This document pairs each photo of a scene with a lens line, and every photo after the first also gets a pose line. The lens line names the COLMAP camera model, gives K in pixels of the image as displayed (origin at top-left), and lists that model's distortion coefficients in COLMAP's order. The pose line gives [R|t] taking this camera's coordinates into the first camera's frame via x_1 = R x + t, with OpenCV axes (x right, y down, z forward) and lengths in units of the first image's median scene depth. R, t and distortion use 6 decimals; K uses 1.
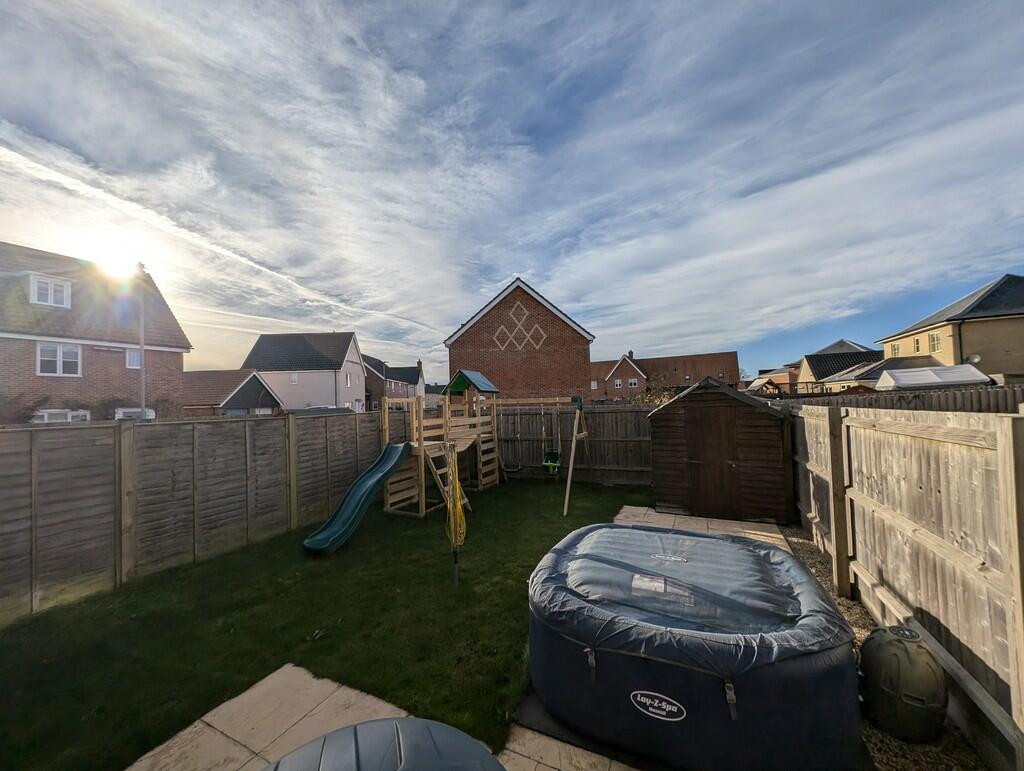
lens RADIAL K [[382.9, 0, 514.4], [0, 382.9, 391.1], [0, 0, 1]] dist [0.011166, -0.005498]
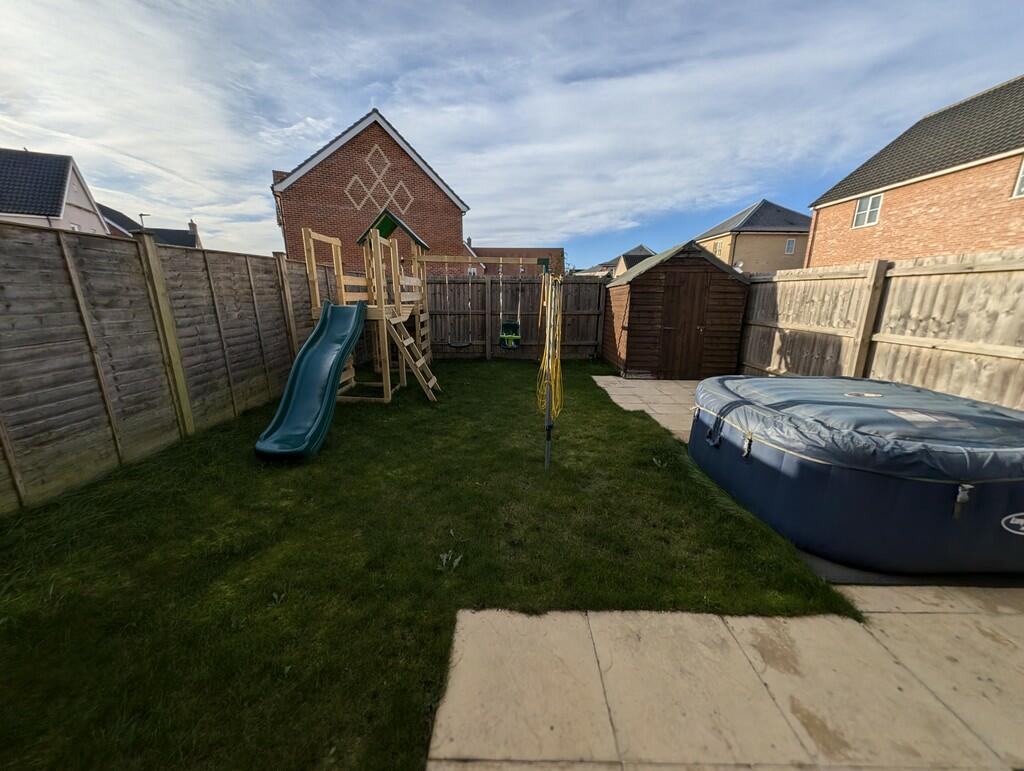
lens RADIAL K [[382.9, 0, 514.4], [0, 382.9, 391.1], [0, 0, 1]] dist [0.011166, -0.005498]
pose [[0.902515, -0.068682, 0.425146, -0.366298], [-0.050311, 0.963626, 0.262477, 0.104851], [-0.427710, -0.258279, 0.866231, 0.261663]]
